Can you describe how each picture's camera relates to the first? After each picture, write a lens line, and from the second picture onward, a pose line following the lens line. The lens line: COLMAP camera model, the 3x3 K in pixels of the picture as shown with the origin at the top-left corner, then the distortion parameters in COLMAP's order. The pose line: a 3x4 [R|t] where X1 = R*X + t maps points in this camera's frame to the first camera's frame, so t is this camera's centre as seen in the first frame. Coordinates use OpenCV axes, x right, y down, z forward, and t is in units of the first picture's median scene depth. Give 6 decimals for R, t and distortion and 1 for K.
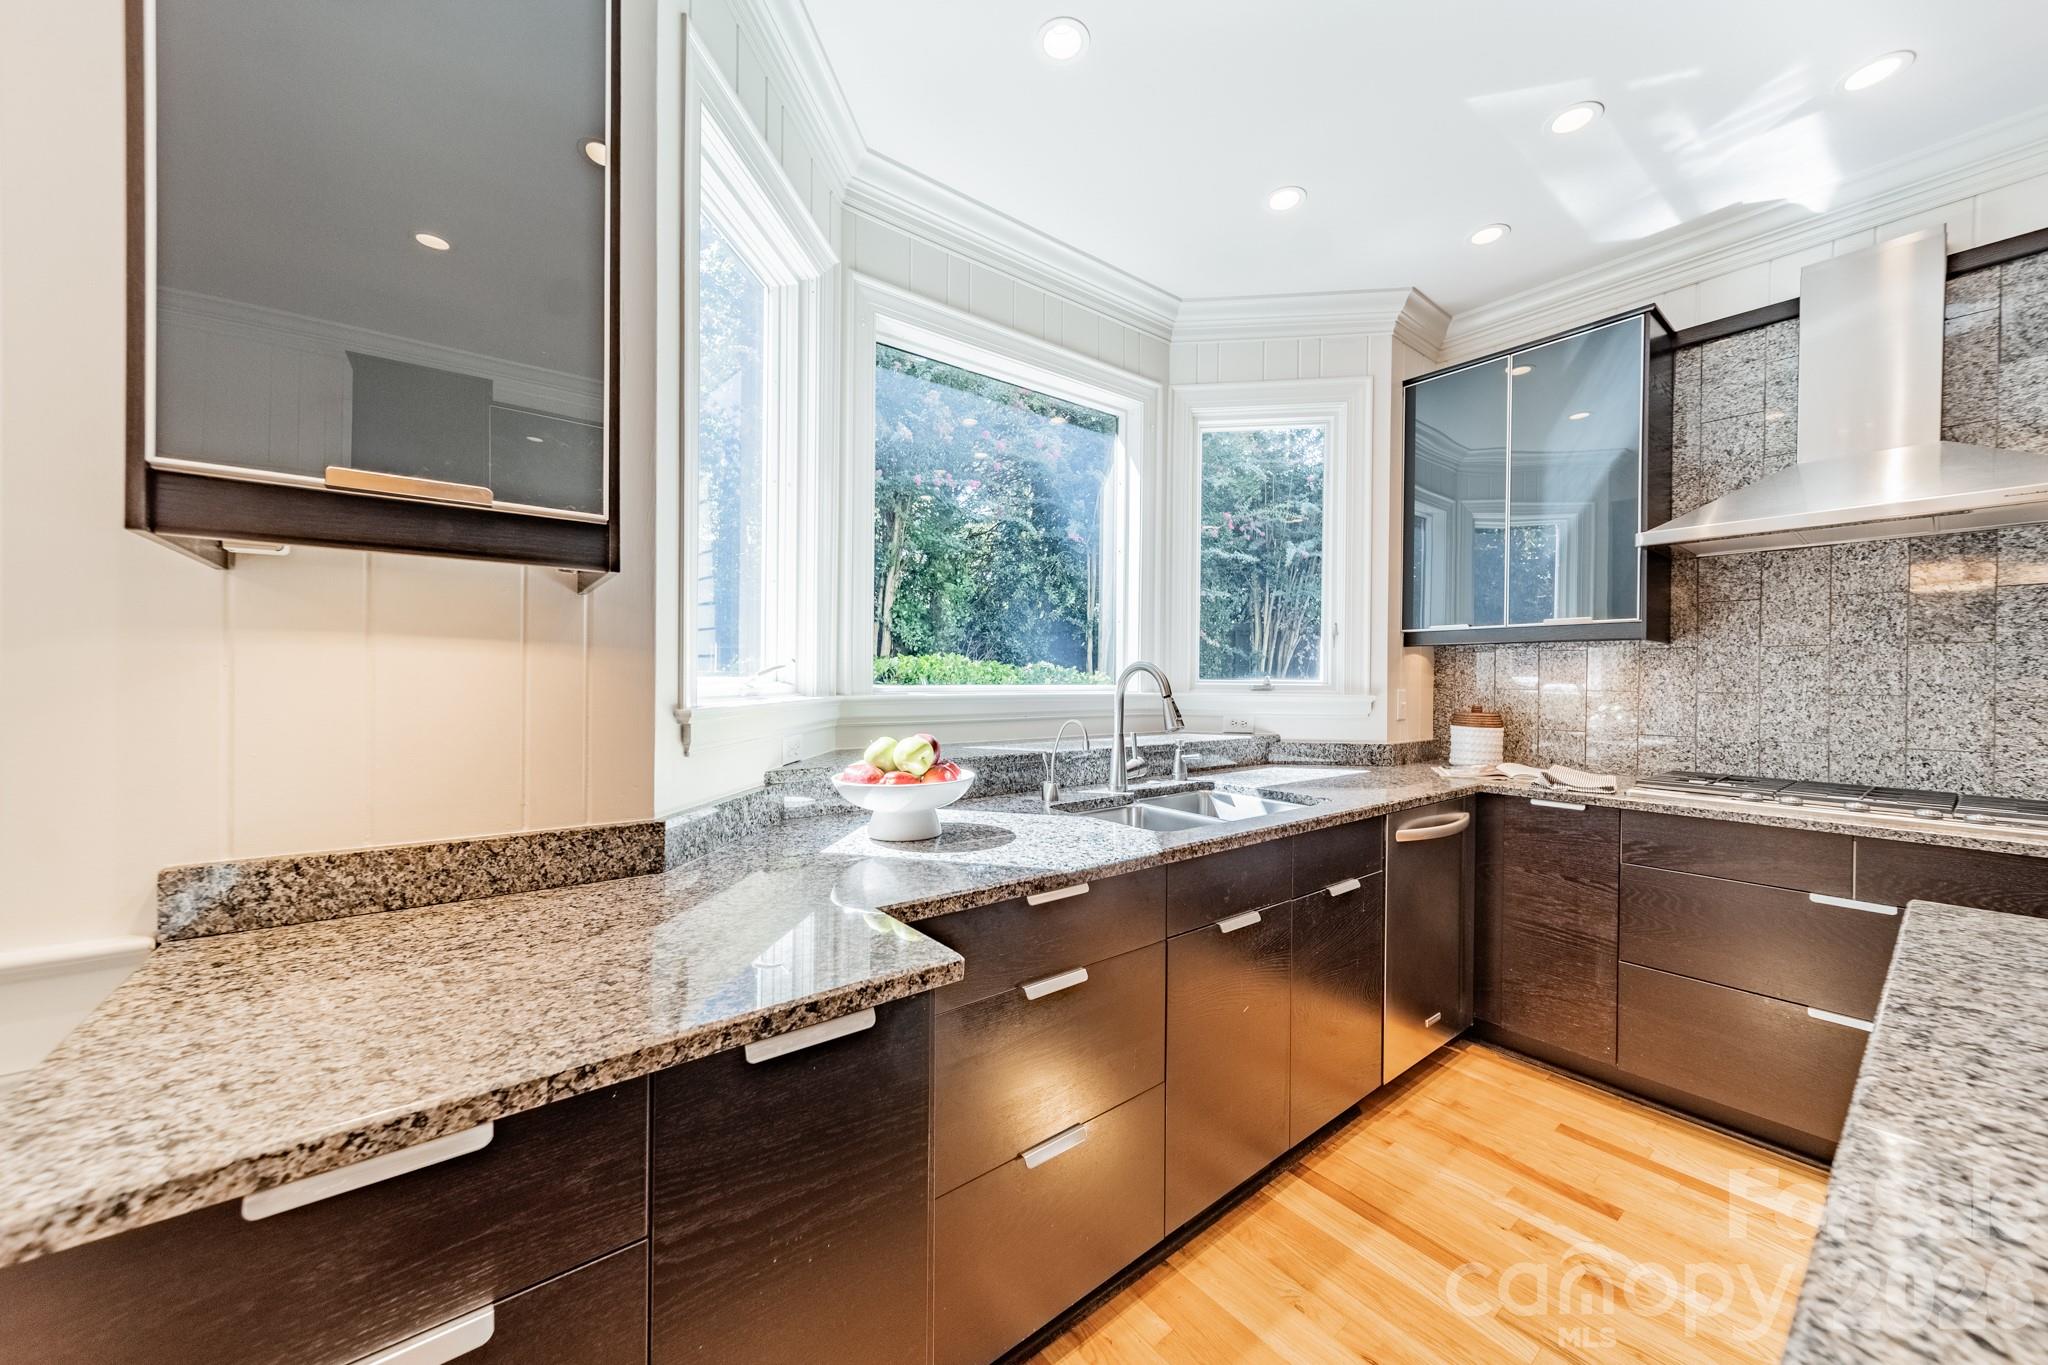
lens RADIAL K [[730.3, 0, 1032.5], [0, 730.3, 685.6], [0, 0, 1]] dist [0.009781, -0.000474]
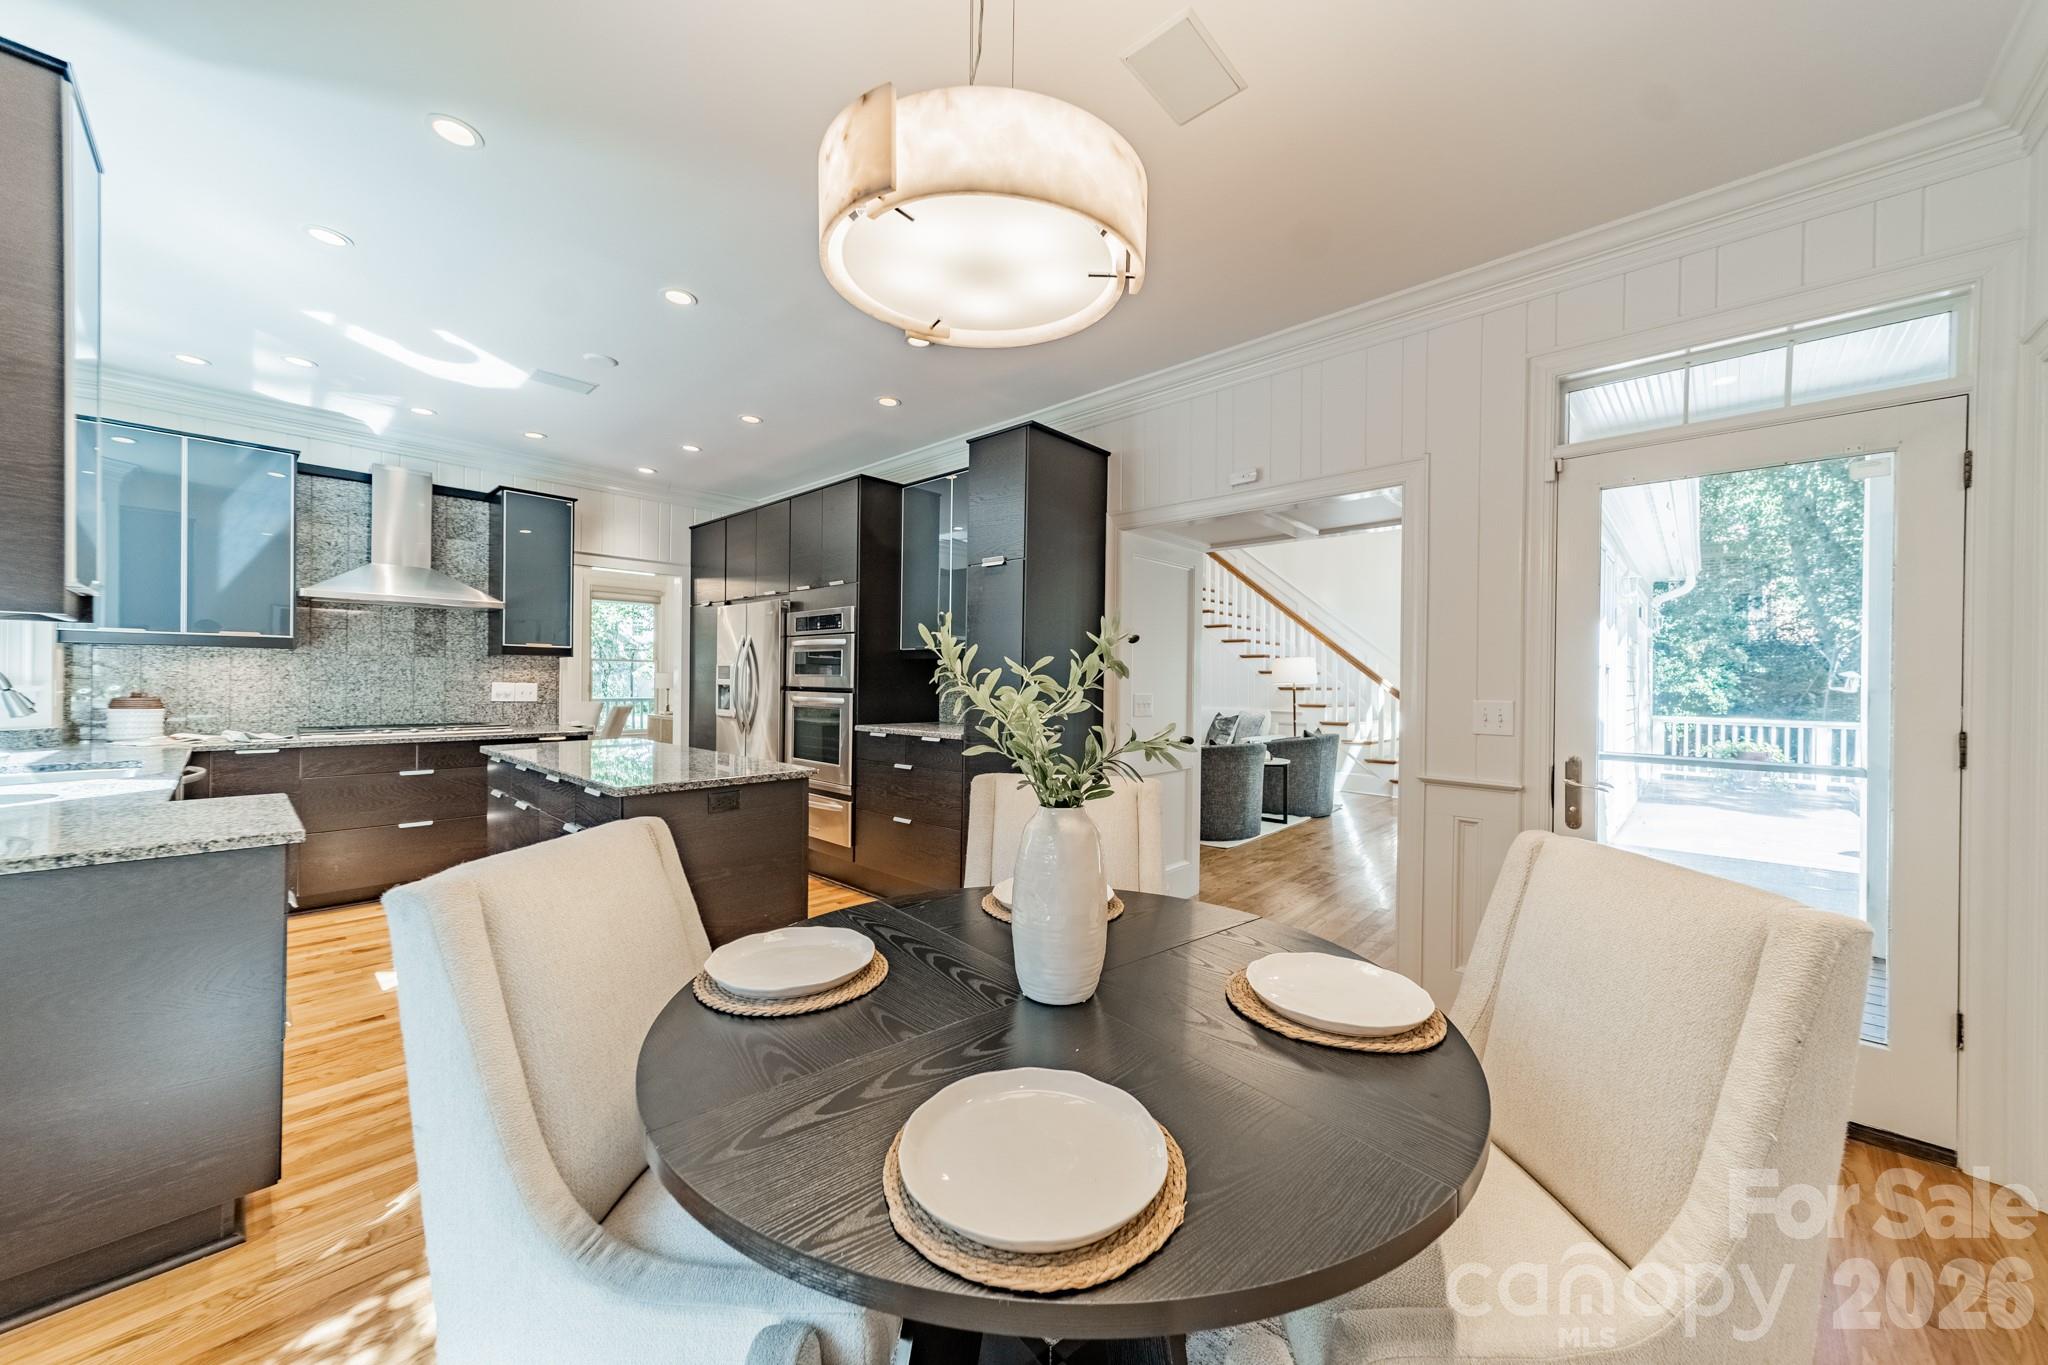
lens RADIAL K [[730.3, 0, 1030.6], [0, 730.3, 672.2], [0, 0, 1]] dist [0.009781, -0.000474]
pose [[-0.154917, -0.004583, 0.987917, -1.109688], [-0.007645, 0.999965, 0.003440, -0.029489], [-0.987898, -0.007020, -0.154947, -0.404749]]
